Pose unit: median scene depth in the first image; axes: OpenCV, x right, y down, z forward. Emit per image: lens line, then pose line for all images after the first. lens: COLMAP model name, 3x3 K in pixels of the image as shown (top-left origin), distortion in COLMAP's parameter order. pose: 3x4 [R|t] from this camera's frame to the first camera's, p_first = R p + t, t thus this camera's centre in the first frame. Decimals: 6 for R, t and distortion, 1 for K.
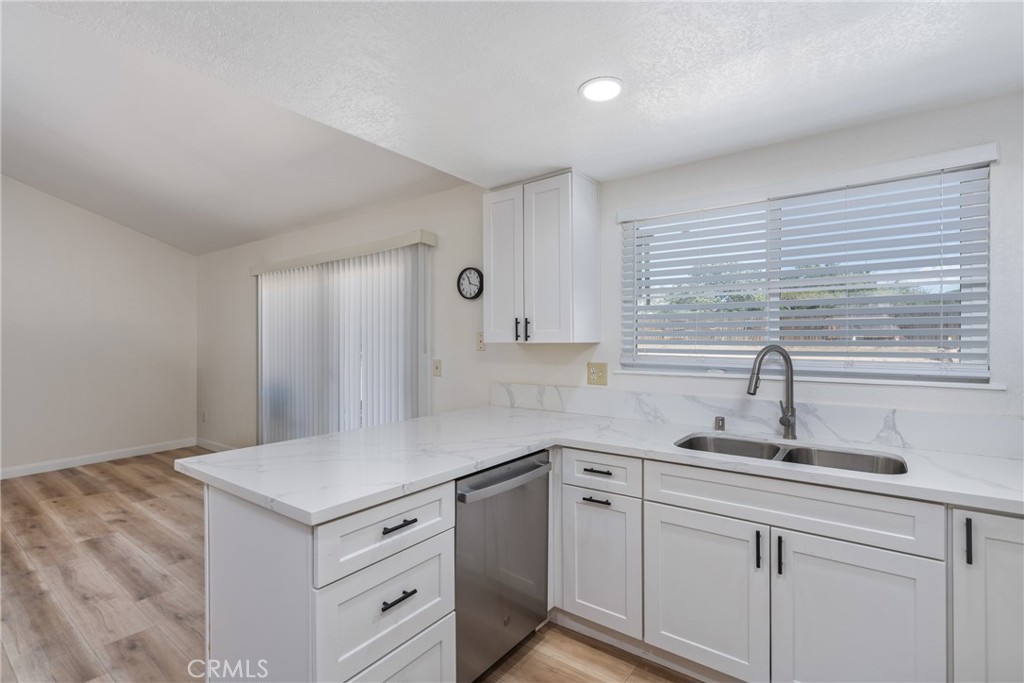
lens RADIAL K [[473.3, 0, 509.3], [0, 473.3, 342.2], [0, 0, 1]] dist [0.003035, 0.000007]
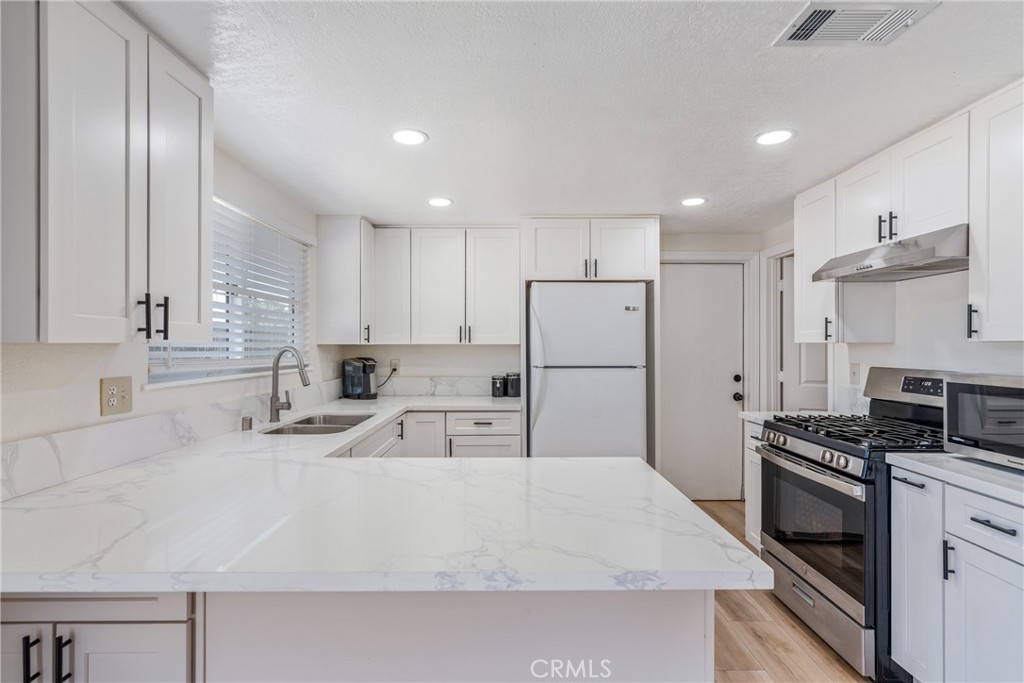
lens RADIAL K [[487.8, 0, 508.5], [0, 487.8, 337.2], [0, 0, 1]] dist [-0.008889, 0.003536]
pose [[-0.605045, 0.015225, 0.796046, -0.601868], [0.000663, 0.999826, -0.018619, 0.005148], [-0.796191, -0.010738, -0.604950, 0.978003]]
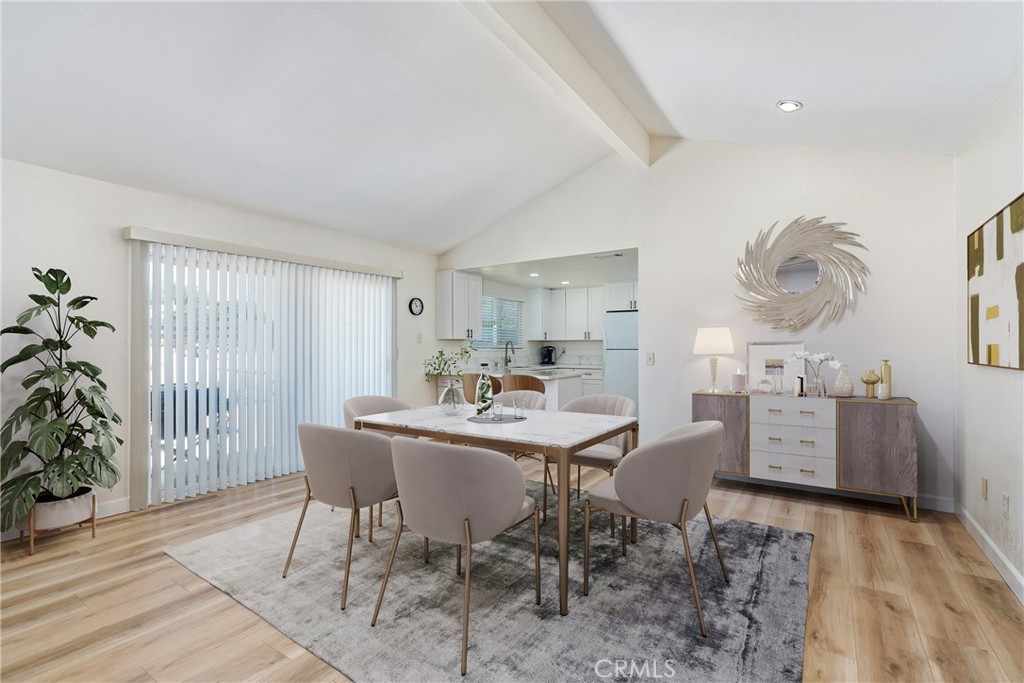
lens RADIAL K [[473.3, 0, 504.6], [0, 473.3, 343.3], [0, 0, 1]] dist [0.003035, 0.000007]
pose [[-0.049843, 0.010038, 0.998707, -2.319333], [0.002057, 0.999948, -0.009948, 0.047669], [-0.998755, 0.001558, -0.049861, 0.909206]]
